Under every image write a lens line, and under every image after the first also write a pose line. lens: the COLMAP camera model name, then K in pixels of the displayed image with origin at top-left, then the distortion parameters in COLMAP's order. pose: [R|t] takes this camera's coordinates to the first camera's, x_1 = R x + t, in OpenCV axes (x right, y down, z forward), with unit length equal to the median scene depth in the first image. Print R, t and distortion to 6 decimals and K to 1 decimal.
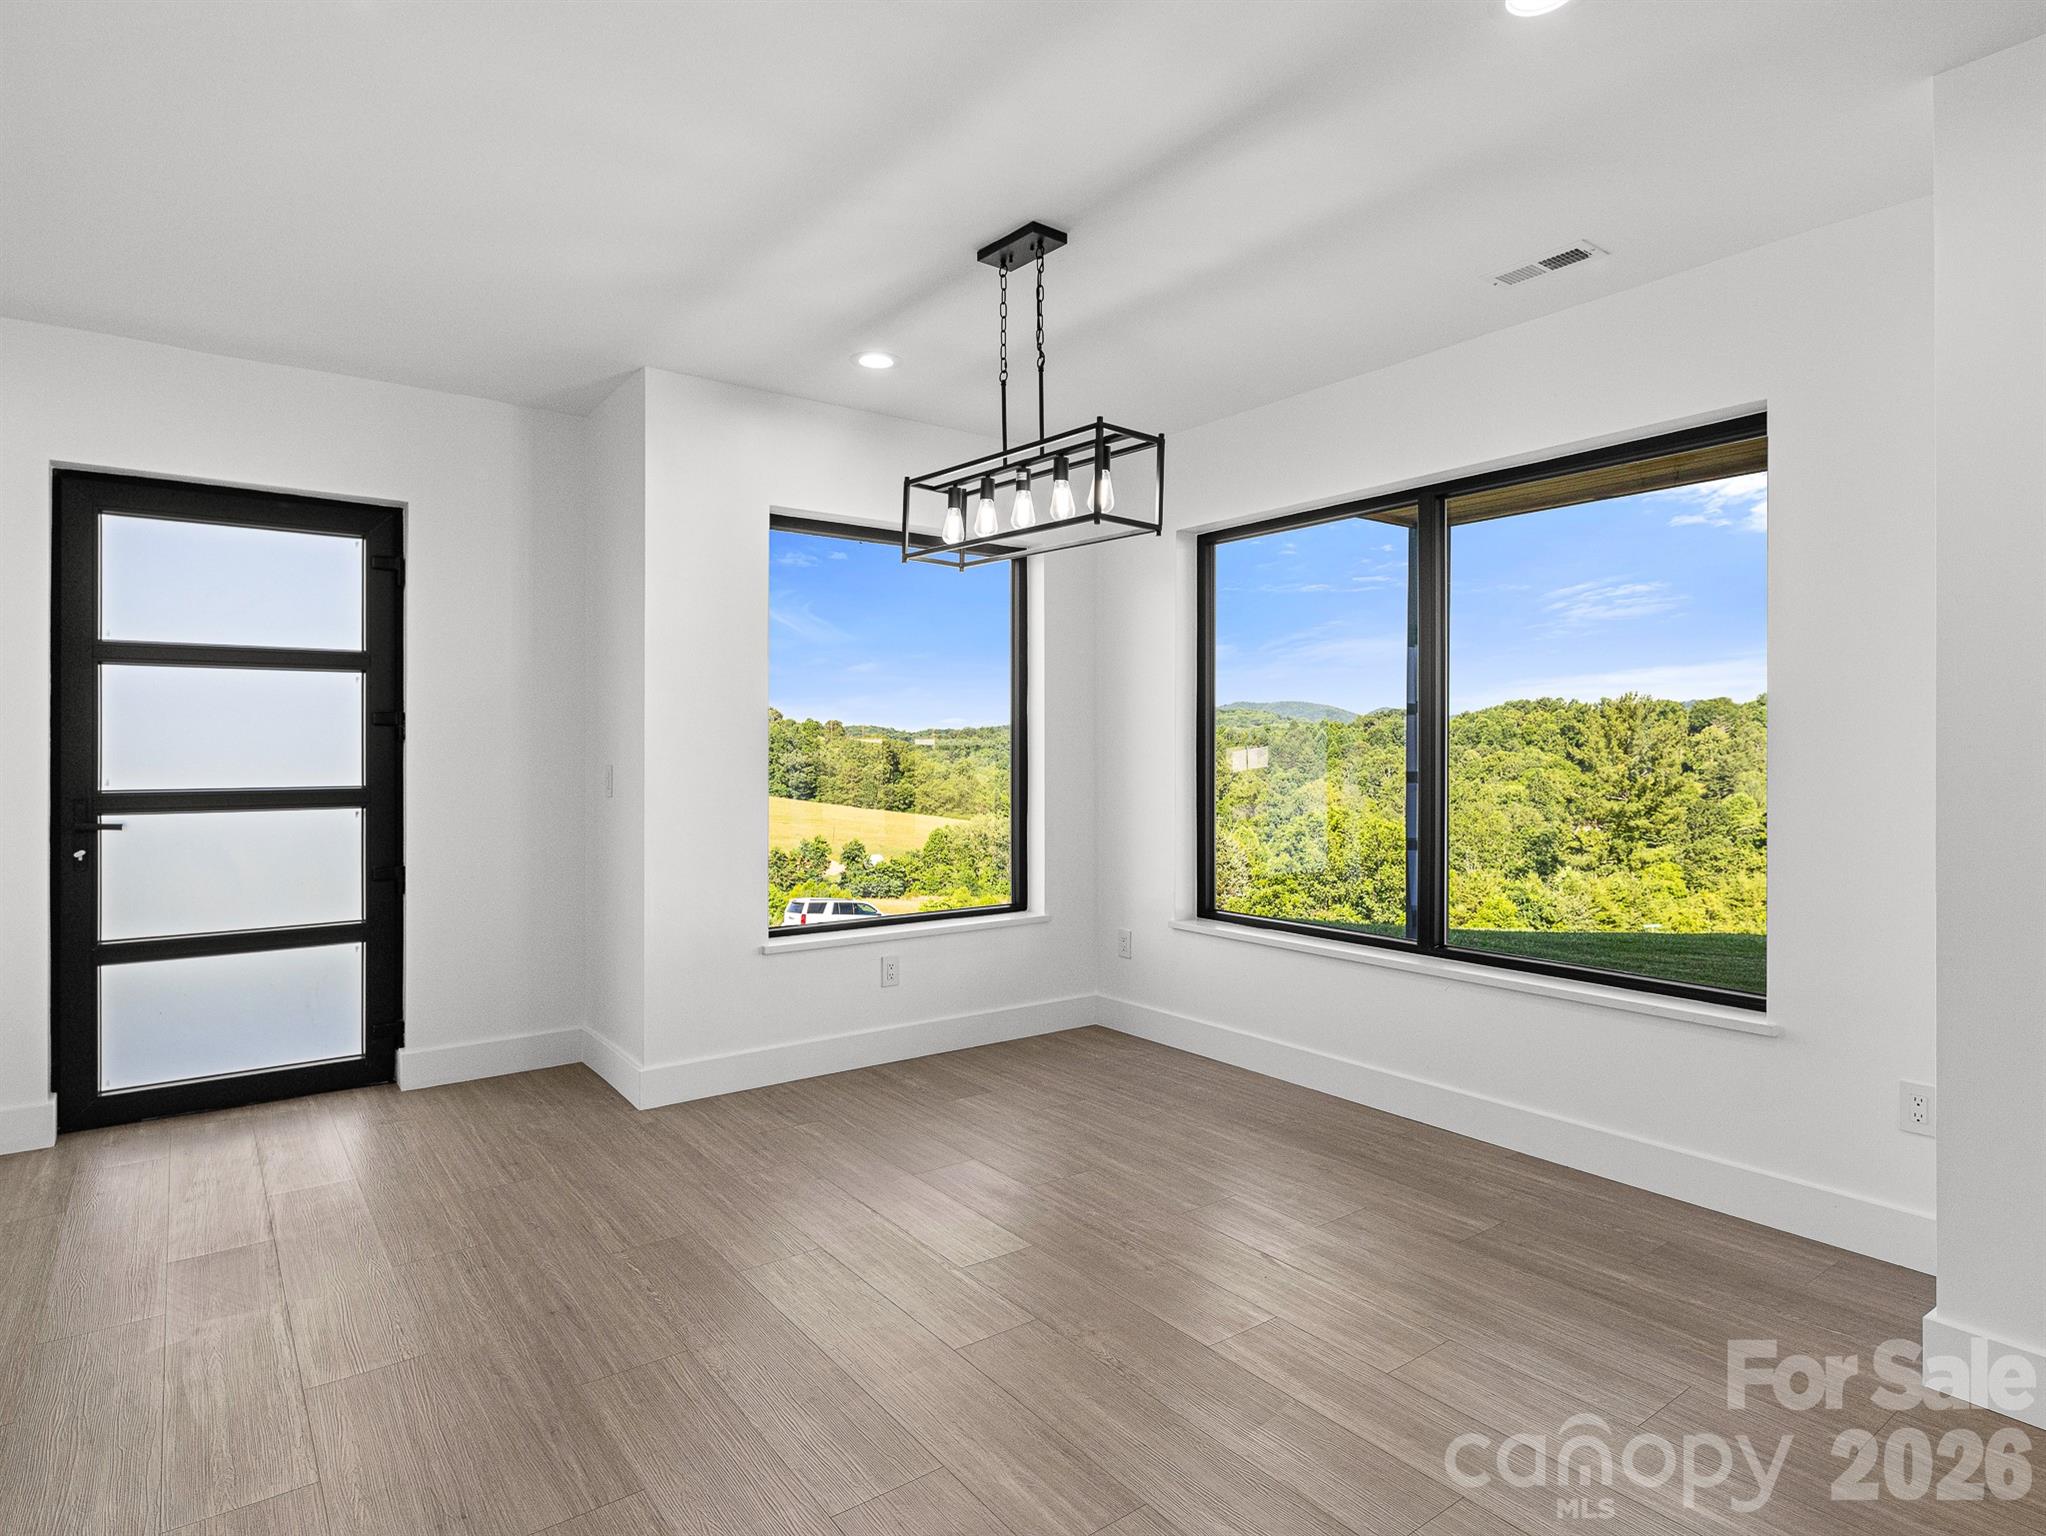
lens RADIAL K [[1141.2, 0, 1021.5], [0, 1141.2, 746.0], [0, 0, 1]] dist [-0.001639, -0.001352]
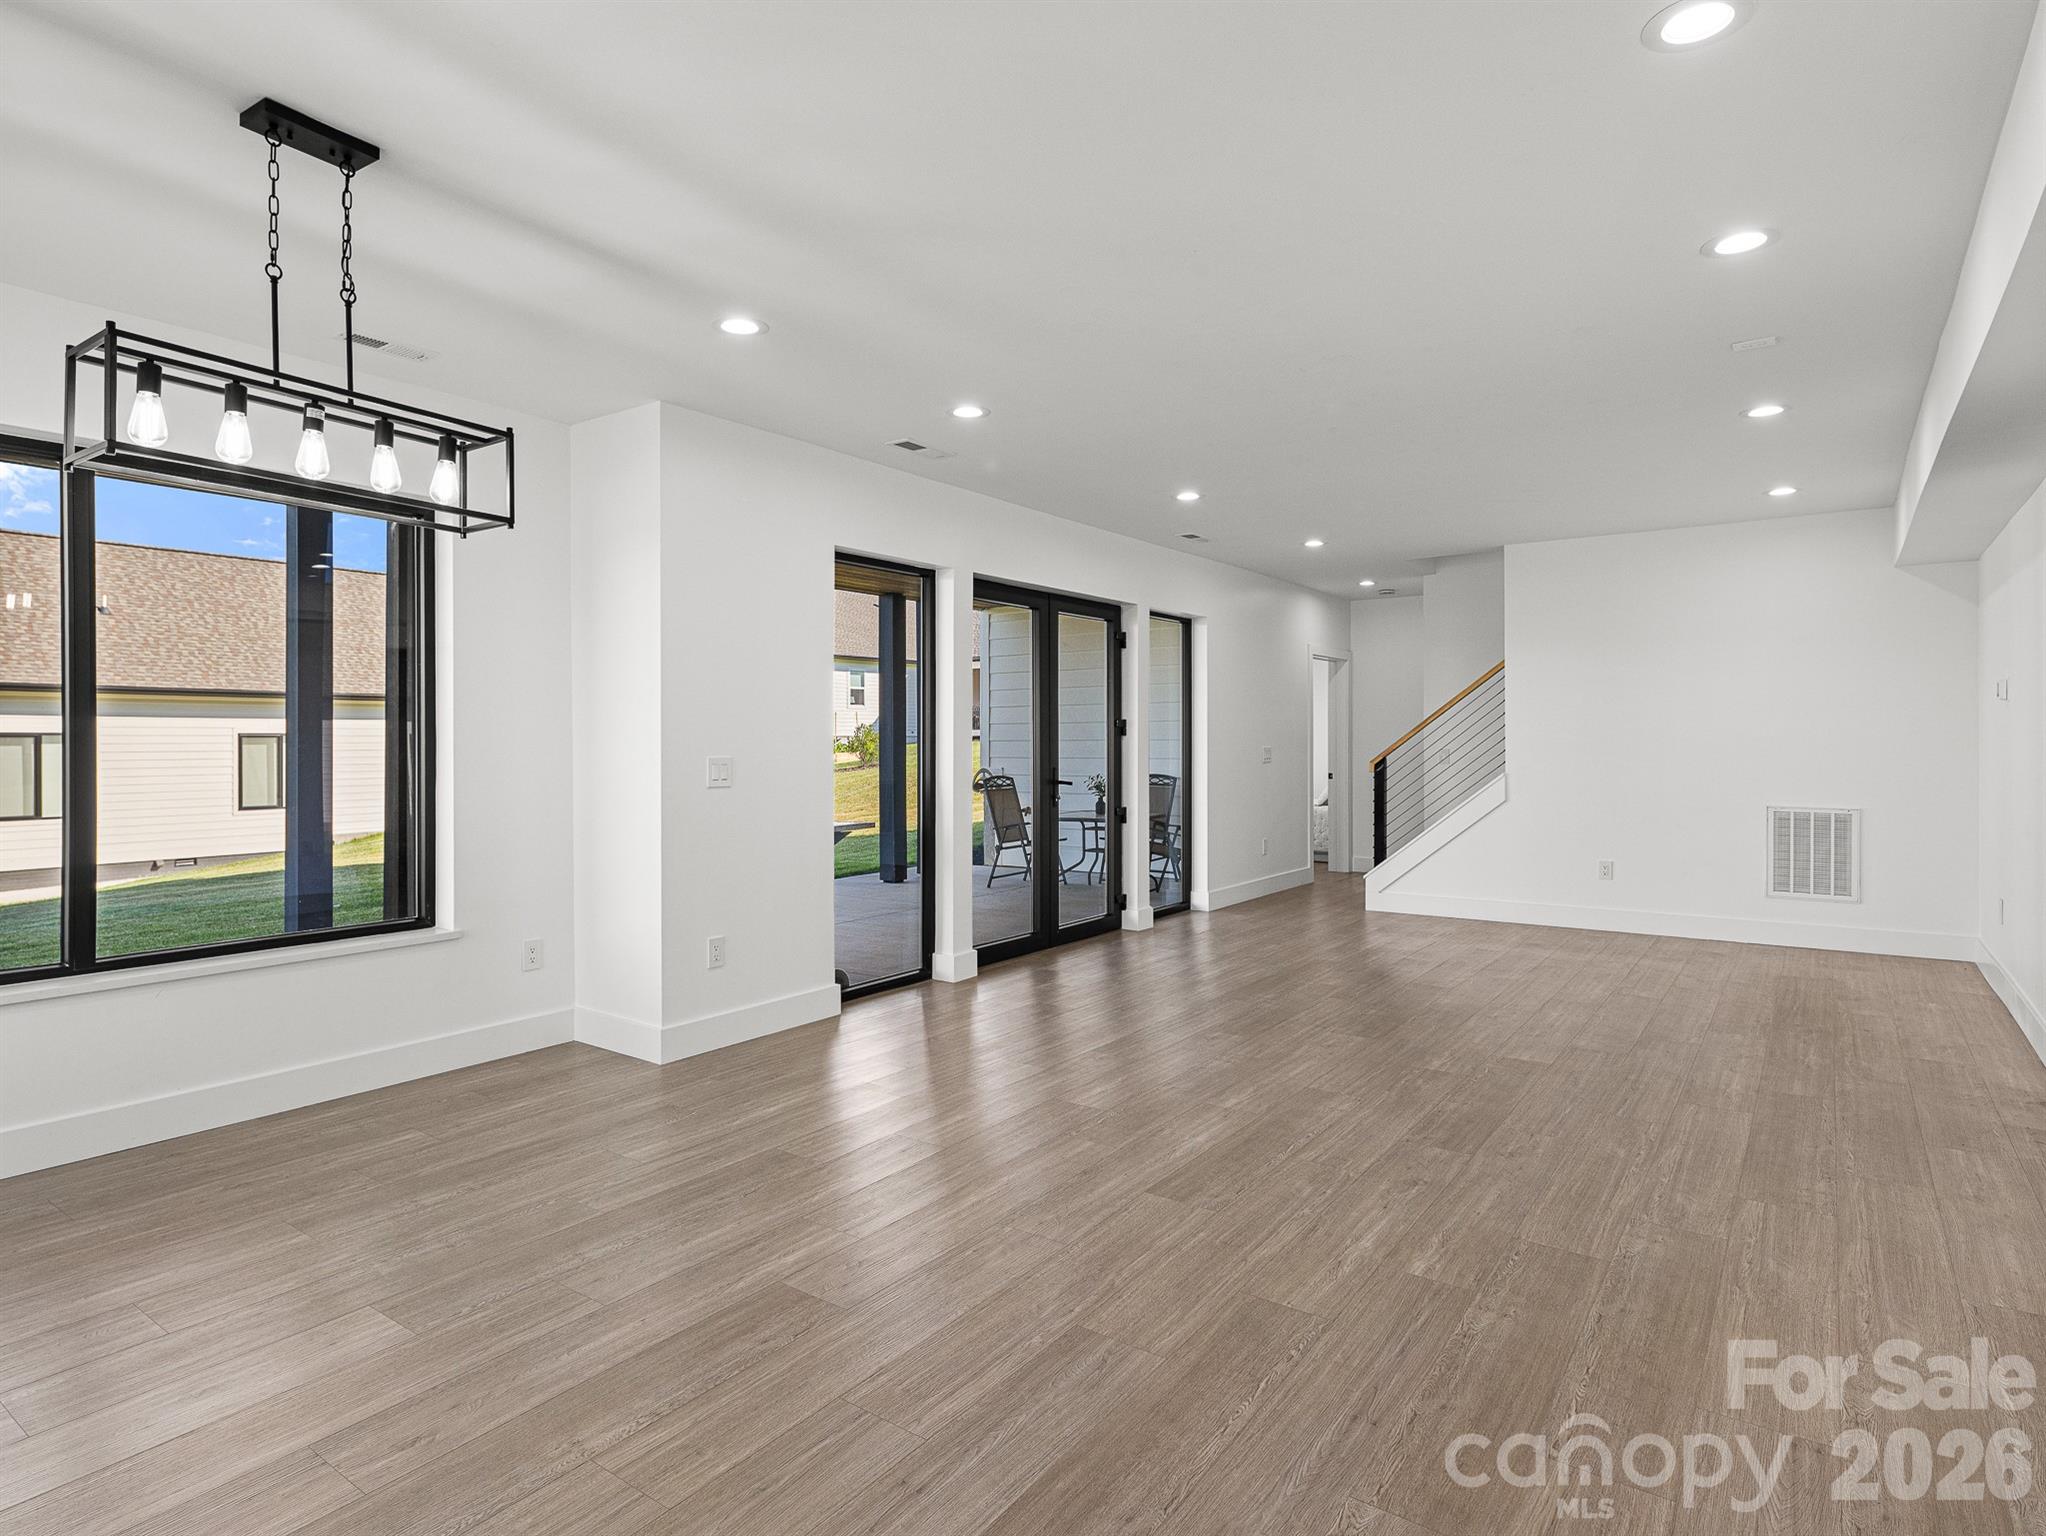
lens RADIAL K [[1141.2, 0, 1021.5], [0, 1141.2, 746.0], [0, 0, 1]] dist [-0.001639, -0.001352]
pose [[-0.314041, -0.005813, 0.949392, -0.948852], [0.003121, 0.999970, 0.007155, 0.001786], [-0.949404, 0.005210, -0.314013, 0.771336]]
